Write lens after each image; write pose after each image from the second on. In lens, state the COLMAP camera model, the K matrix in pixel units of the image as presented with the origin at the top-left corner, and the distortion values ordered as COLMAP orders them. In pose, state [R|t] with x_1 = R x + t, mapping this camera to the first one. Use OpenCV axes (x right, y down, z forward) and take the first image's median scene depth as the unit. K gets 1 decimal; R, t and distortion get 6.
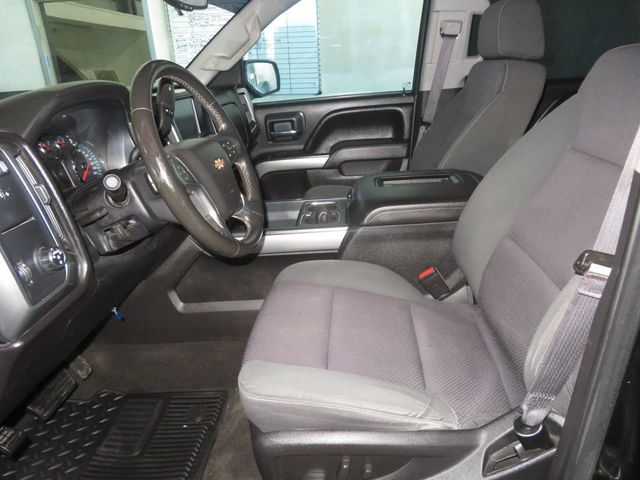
lens RADIAL K [[448.5, 0, 328.9], [0, 448.5, 235.3], [0, 0, 1]] dist [-0.002783, 0.006163]
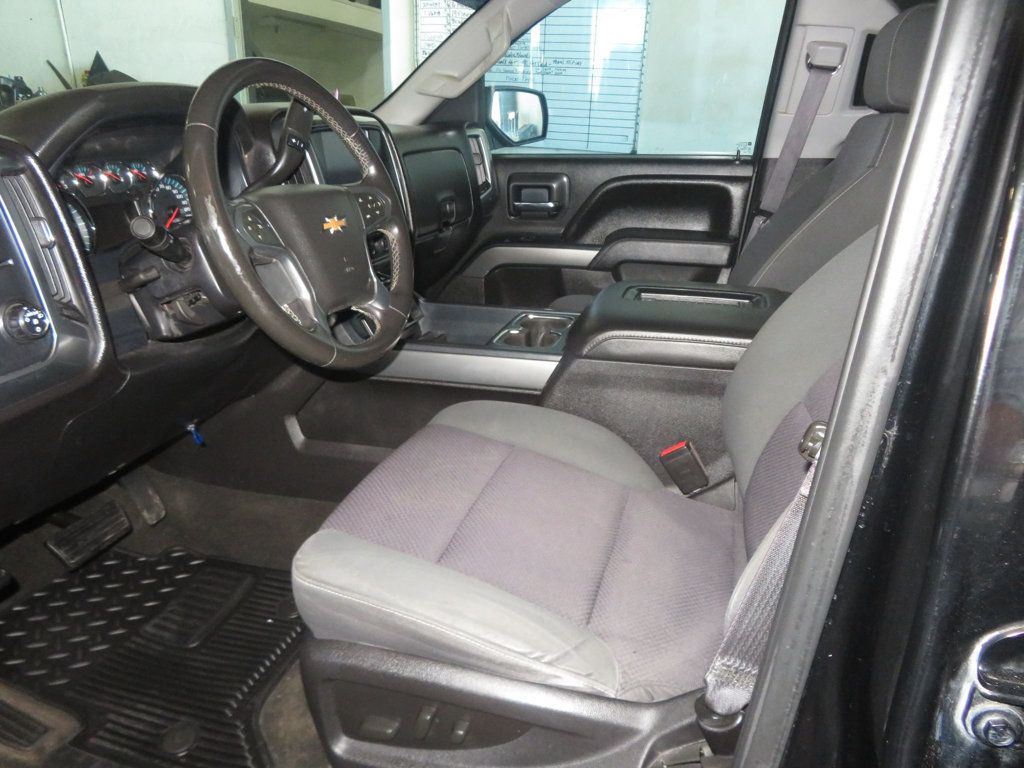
lens RADIAL K [[717.6, 0, 531.3], [0, 717.6, 383.9], [0, 0, 1]] dist [-0.002783, 0.006163]
pose [[0.976743, 0.141889, -0.160747, 0.170421], [-0.141217, 0.989855, 0.015657, 0.009409], [0.161338, 0.007407, 0.986871, 0.014423]]
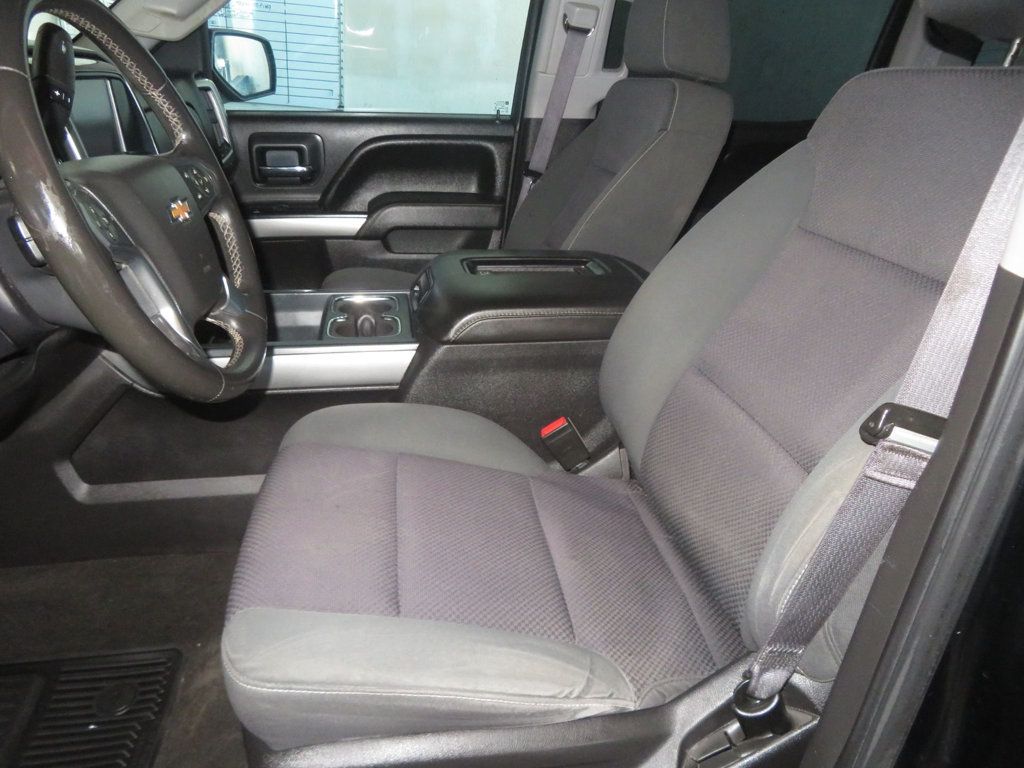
lens RADIAL K [[717.6, 0, 517.0], [0, 717.6, 378.6], [0, 0, 1]] dist [-0.002783, 0.006163]
pose [[0.971050, 0.017167, 0.238258, -0.051295], [-0.025450, 0.999172, 0.031730, -0.007356], [-0.237516, -0.036875, 0.970683, 0.104763]]
